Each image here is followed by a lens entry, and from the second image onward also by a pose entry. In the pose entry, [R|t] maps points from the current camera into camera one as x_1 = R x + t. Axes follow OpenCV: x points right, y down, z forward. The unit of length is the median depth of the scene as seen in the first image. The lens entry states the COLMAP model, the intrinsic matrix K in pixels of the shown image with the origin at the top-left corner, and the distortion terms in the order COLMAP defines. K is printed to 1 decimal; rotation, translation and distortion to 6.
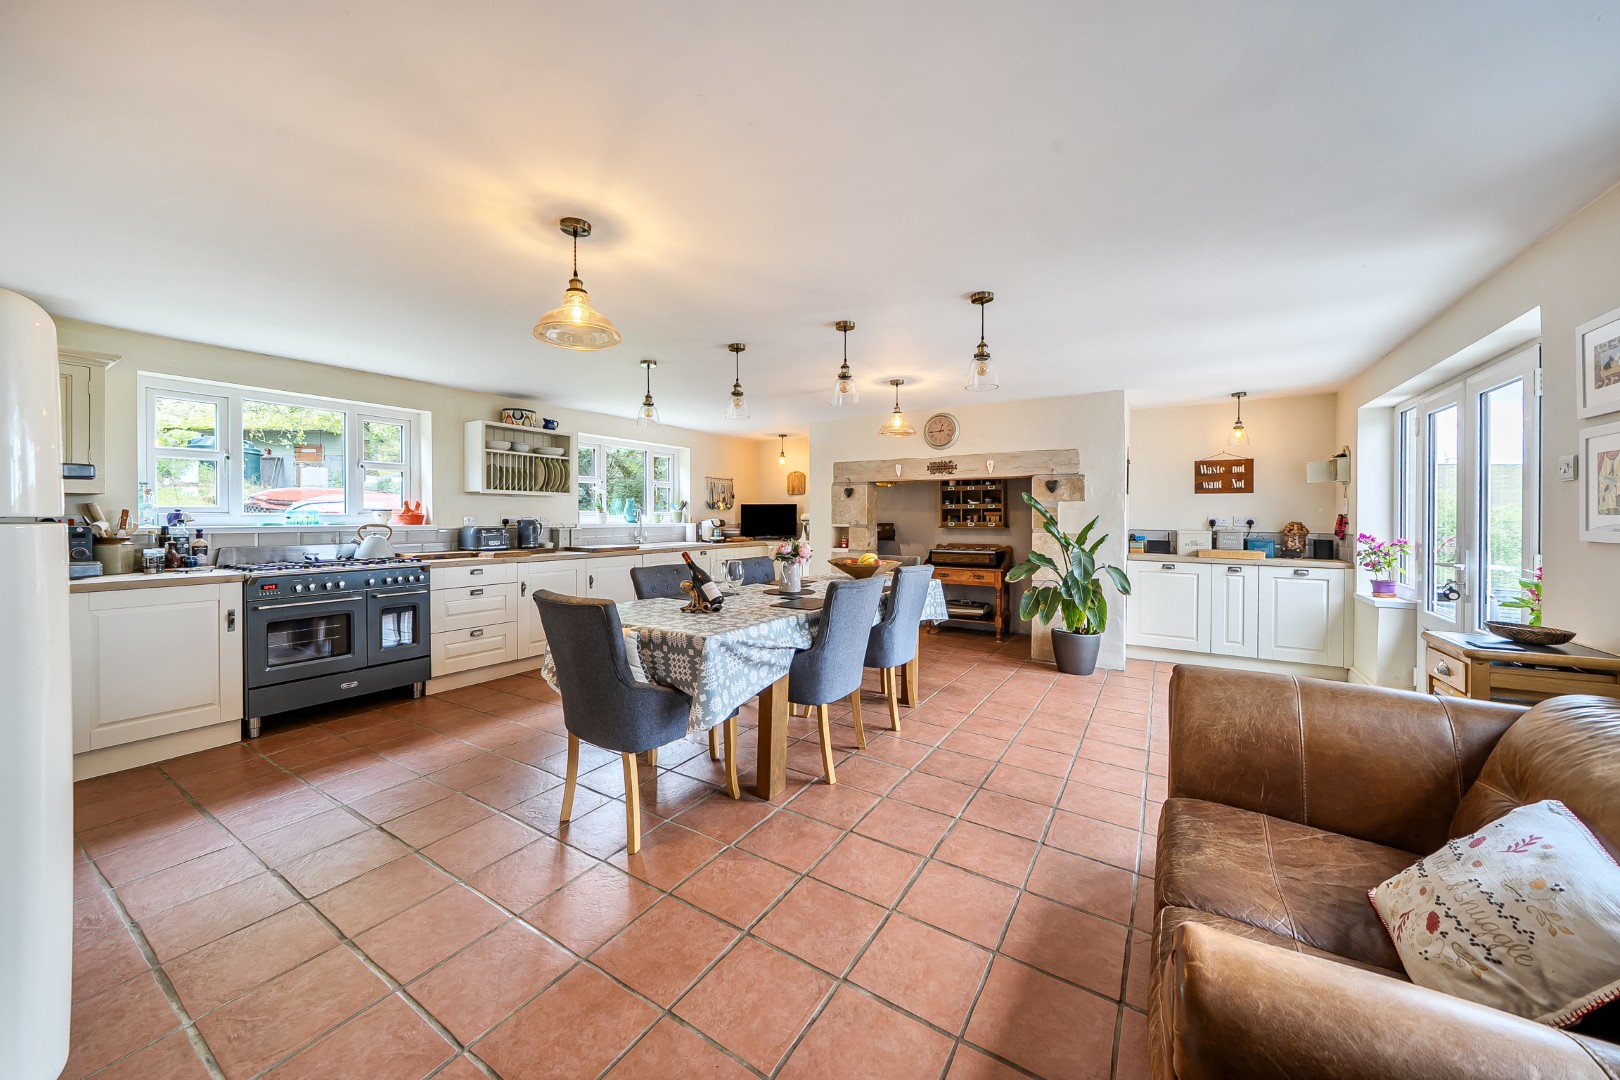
lens RADIAL K [[563.6, 0, 791.3], [0, 563.6, 523.3], [0, 0, 1]] dist [0.006286, 0.000004]
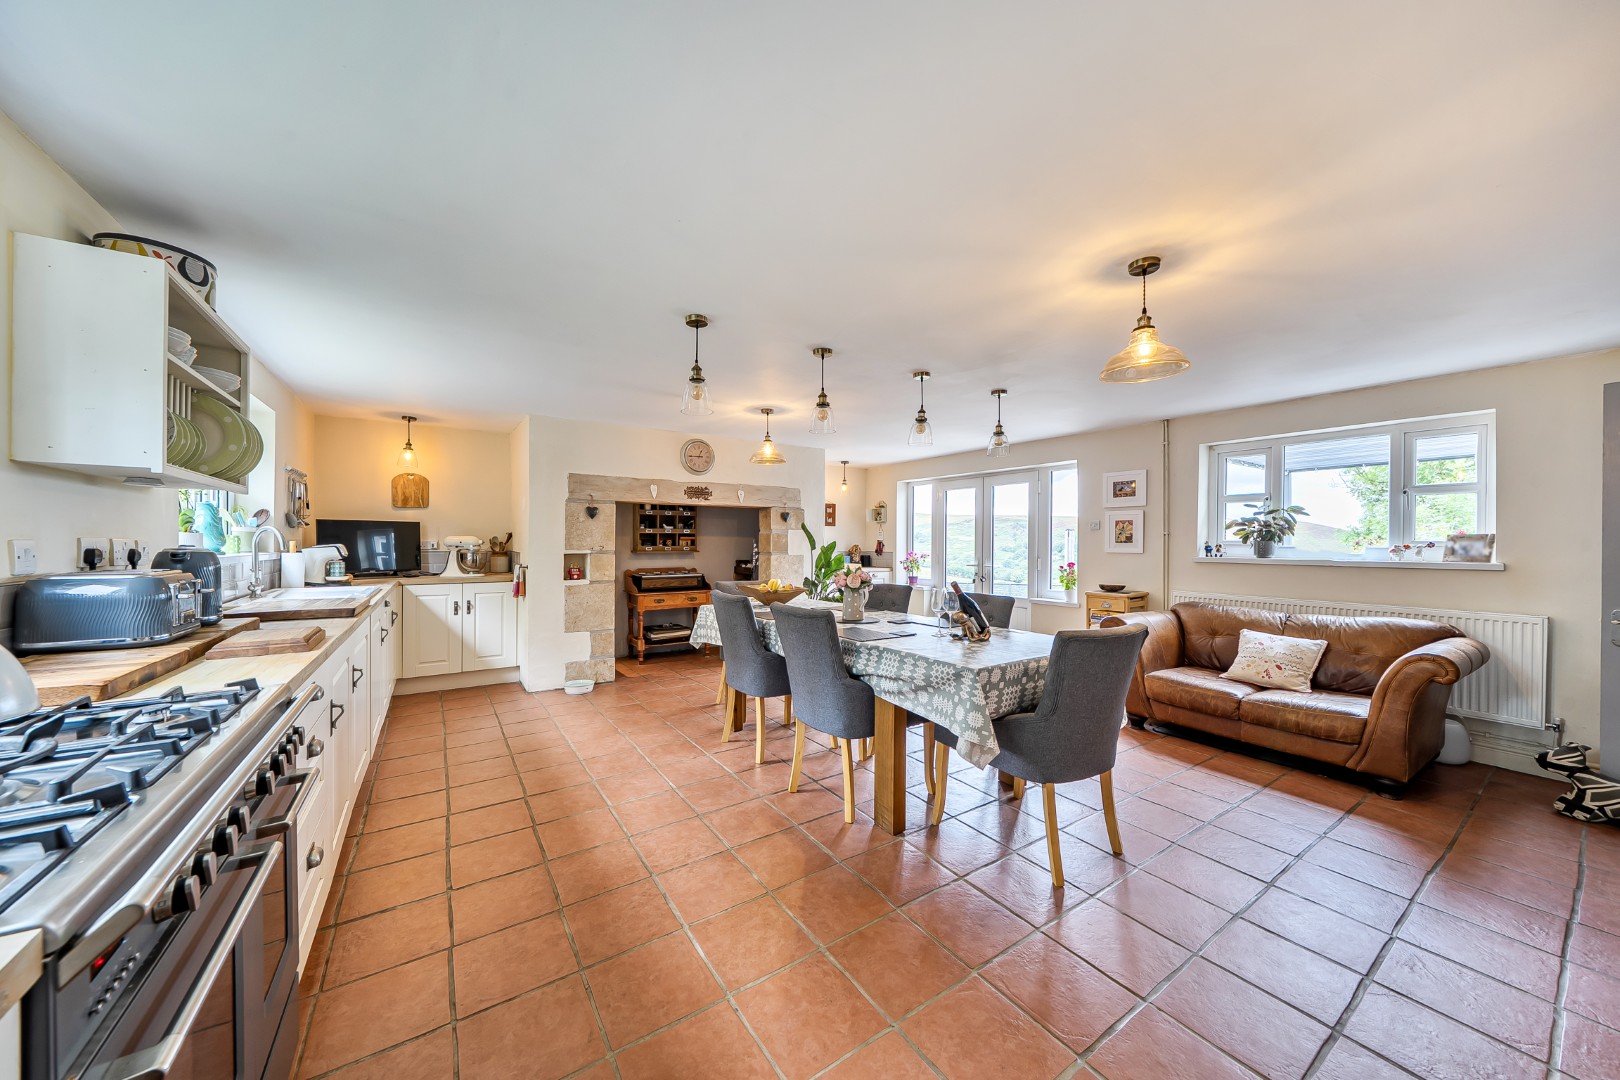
lens RADIAL K [[563.6, 0, 796.5], [0, 563.6, 544.8], [0, 0, 1]] dist [0.006286, 0.000004]
pose [[0.411468, -0.006416, 0.911402, -0.629233], [0.007176, 0.999967, 0.003800, -0.009155], [-0.911396, 0.004976, 0.411500, 0.458177]]
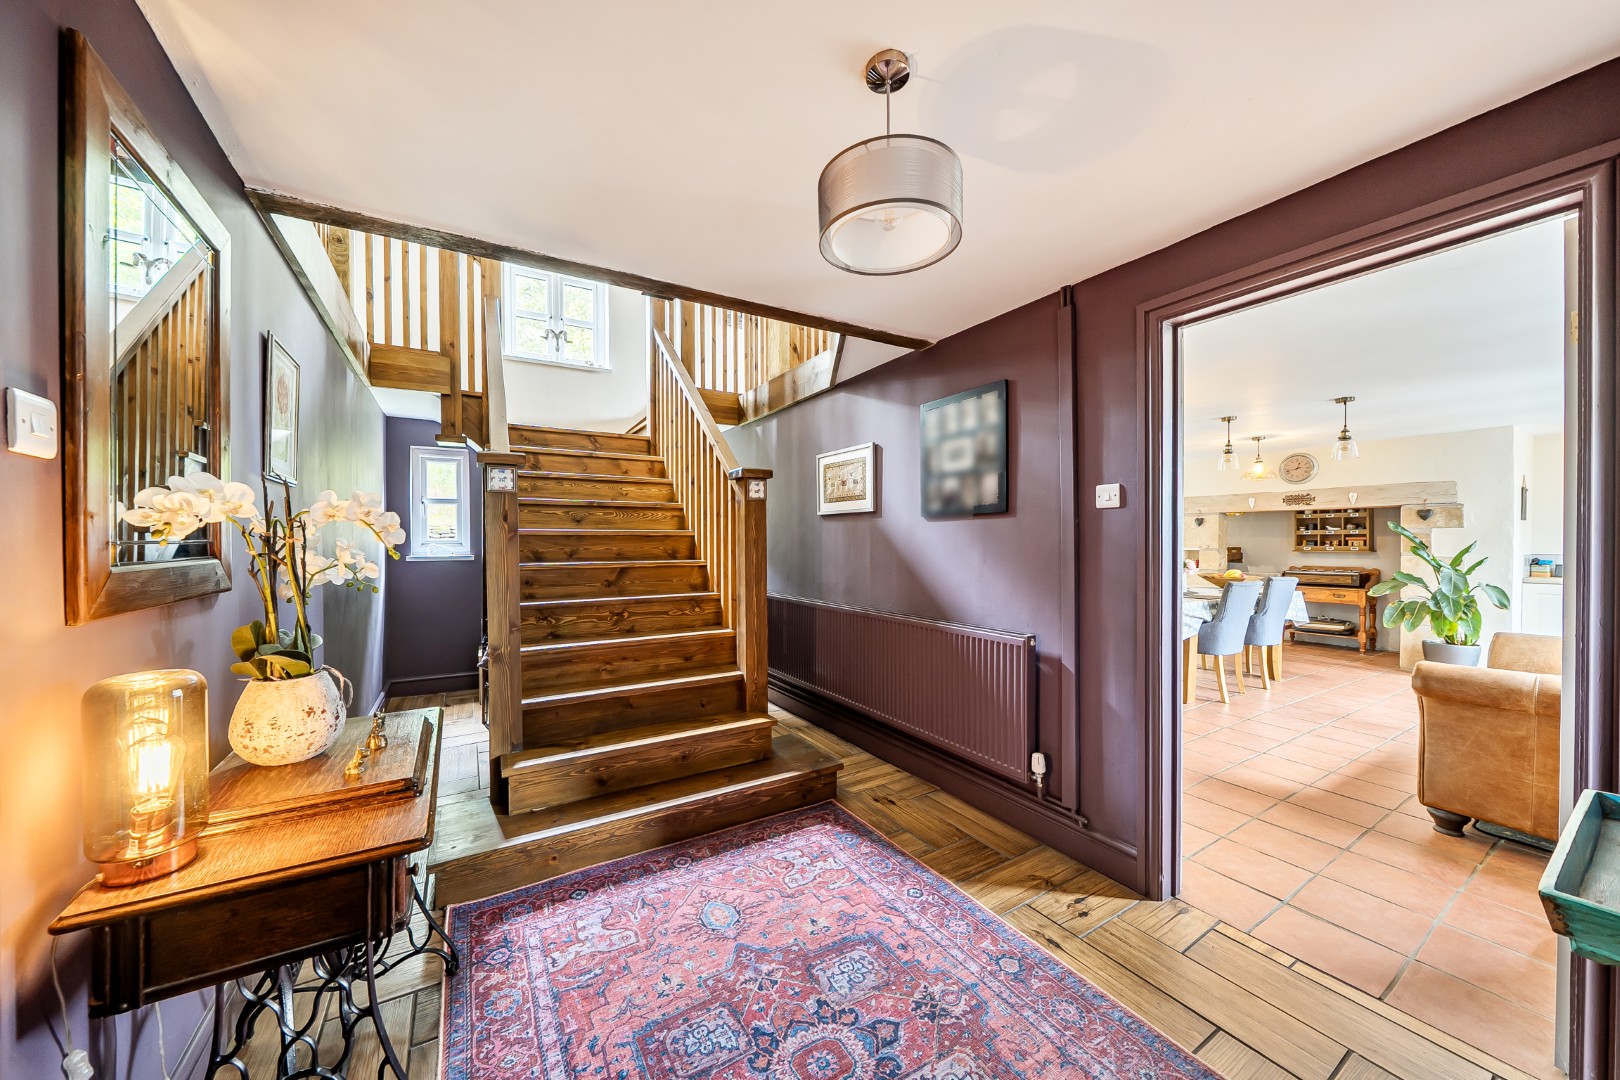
lens RADIAL K [[563.6, 0, 816.8], [0, 563.6, 548.3], [0, 0, 1]] dist [0.006286, 0.000004]
pose [[0.912815, 0.002845, -0.408364, -0.179375], [-0.001908, 0.999995, 0.002702, 0.000635], [0.408369, -0.001687, 0.912815, -0.520378]]
